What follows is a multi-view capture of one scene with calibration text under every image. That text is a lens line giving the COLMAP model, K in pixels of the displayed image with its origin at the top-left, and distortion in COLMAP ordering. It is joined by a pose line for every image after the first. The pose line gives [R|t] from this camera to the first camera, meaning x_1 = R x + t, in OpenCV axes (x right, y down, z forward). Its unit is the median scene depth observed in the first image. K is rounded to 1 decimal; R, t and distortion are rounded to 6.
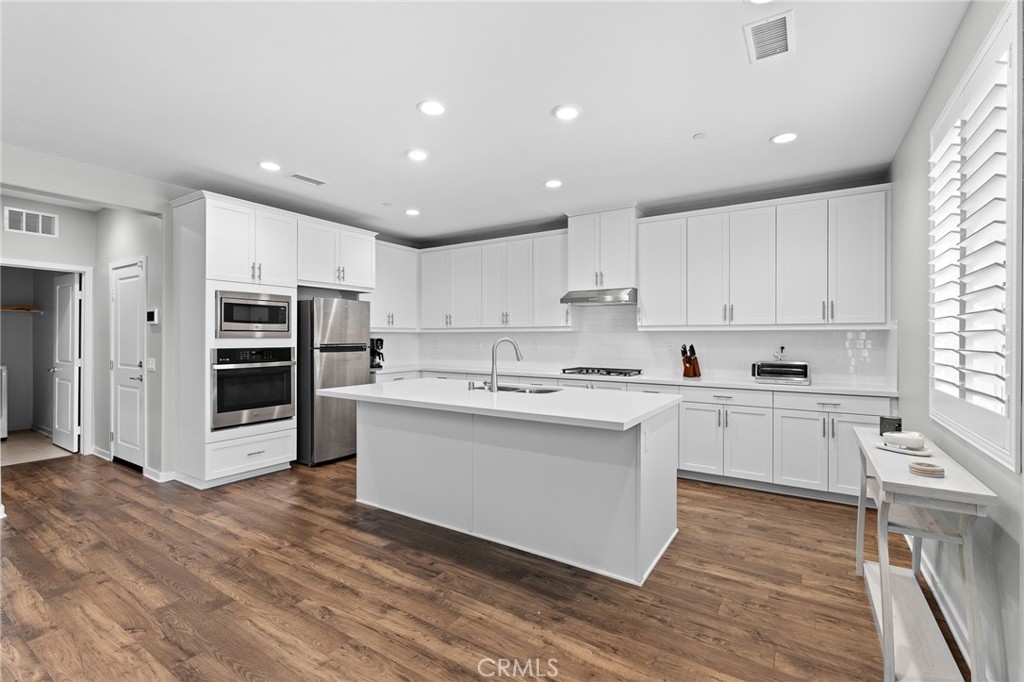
lens RADIAL K [[466.0, 0, 508.4], [0, 466.0, 333.2], [0, 0, 1]] dist [0.002137, -0.002106]
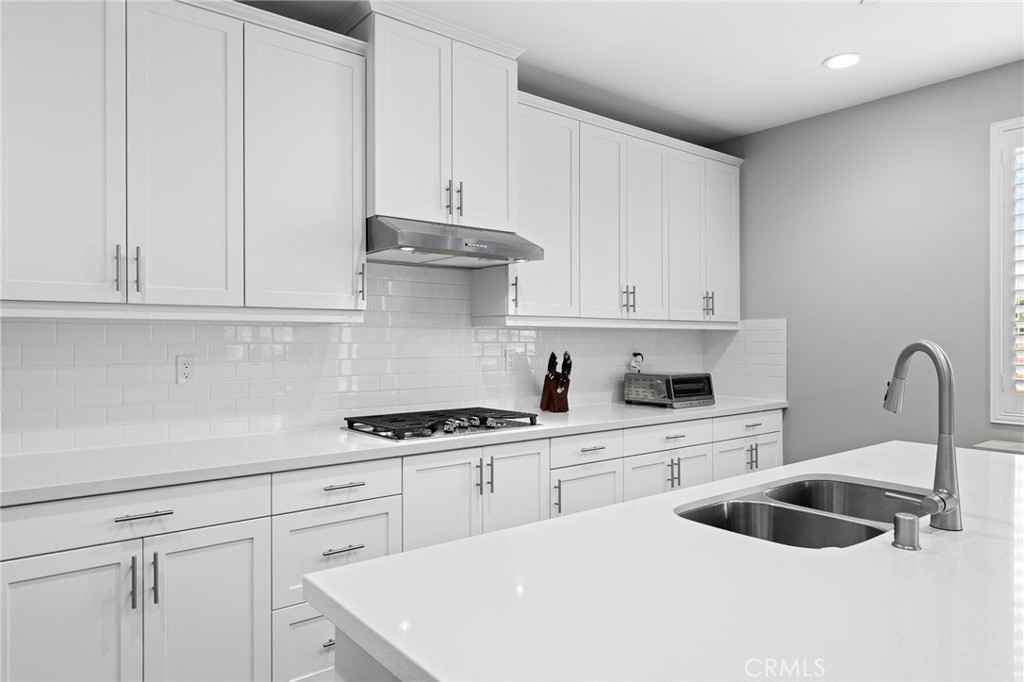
lens RADIAL K [[658.9, 0, 511.8], [0, 658.9, 339.8], [0, 0, 1]] dist [-0.004816, 0.001532]
pose [[0.305664, -0.004062, 0.952131, -0.400964], [-0.008045, 0.999944, 0.006849, 0.004853], [-0.952105, -0.009753, 0.305615, 0.891300]]
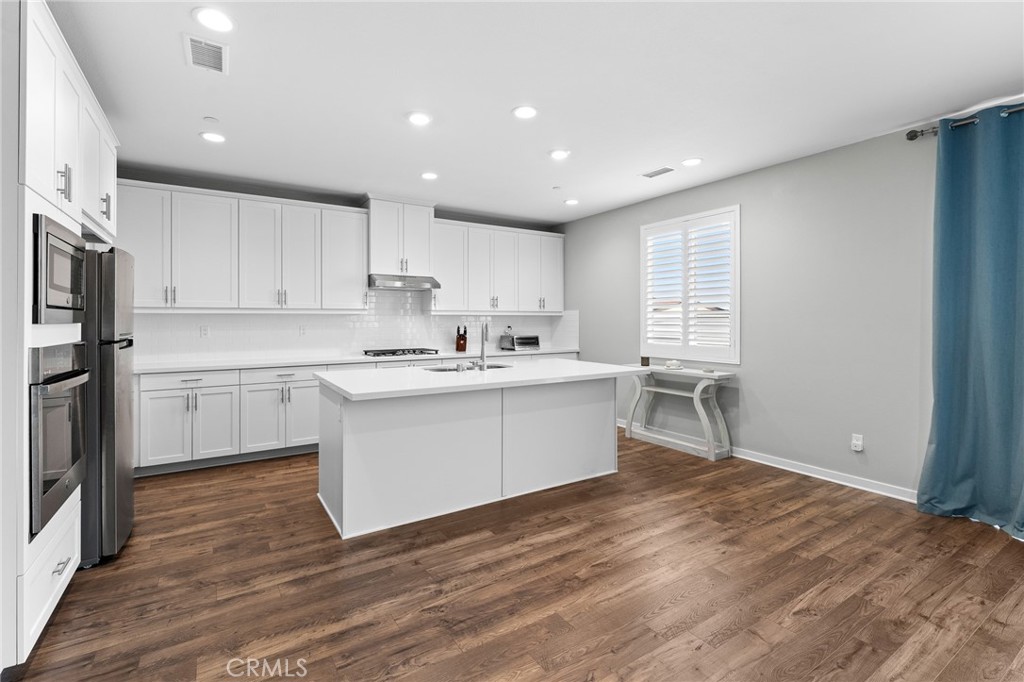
lens RADIAL K [[466.0, 0, 510.1], [0, 466.0, 320.2], [0, 0, 1]] dist [0.002137, -0.002106]
pose [[0.406141, -0.002790, 0.913806, -0.790705], [-0.003815, 0.999981, 0.004749, 0.002657], [-0.913803, -0.005415, 0.406123, 0.394965]]
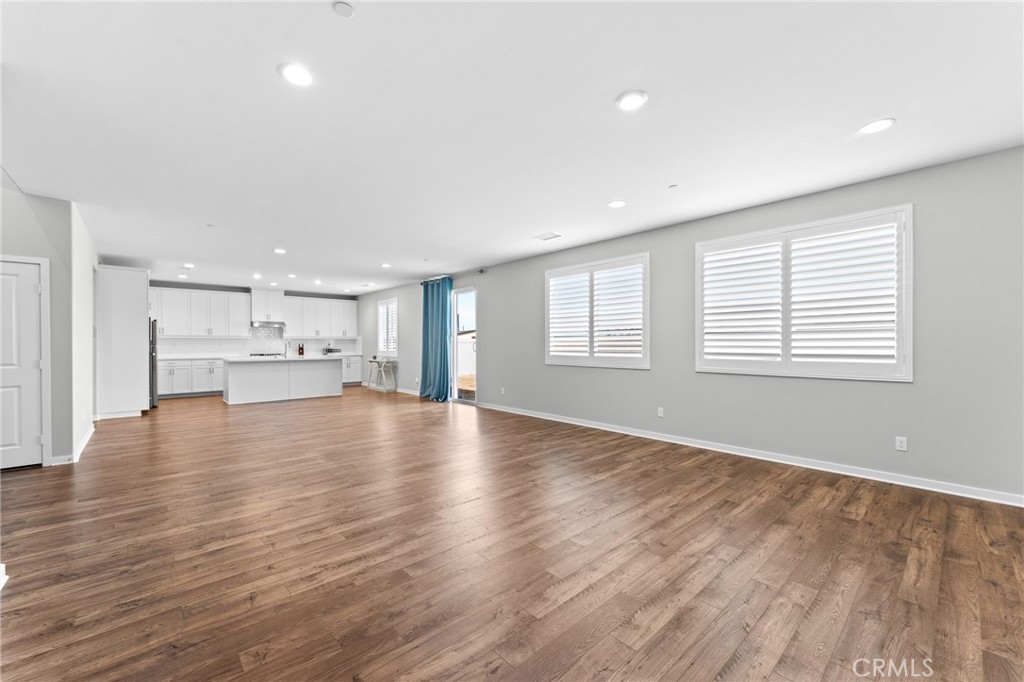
lens RADIAL K [[403.6, 0, 504.0], [0, 403.6, 344.9], [0, 0, 1]] dist [-0.001450, -0.000819]
pose [[0.265305, -0.005775, 0.964147, -1.786370], [-0.003203, 0.999971, 0.006871, 0.012949], [-0.964159, -0.004911, 0.265279, -0.903684]]
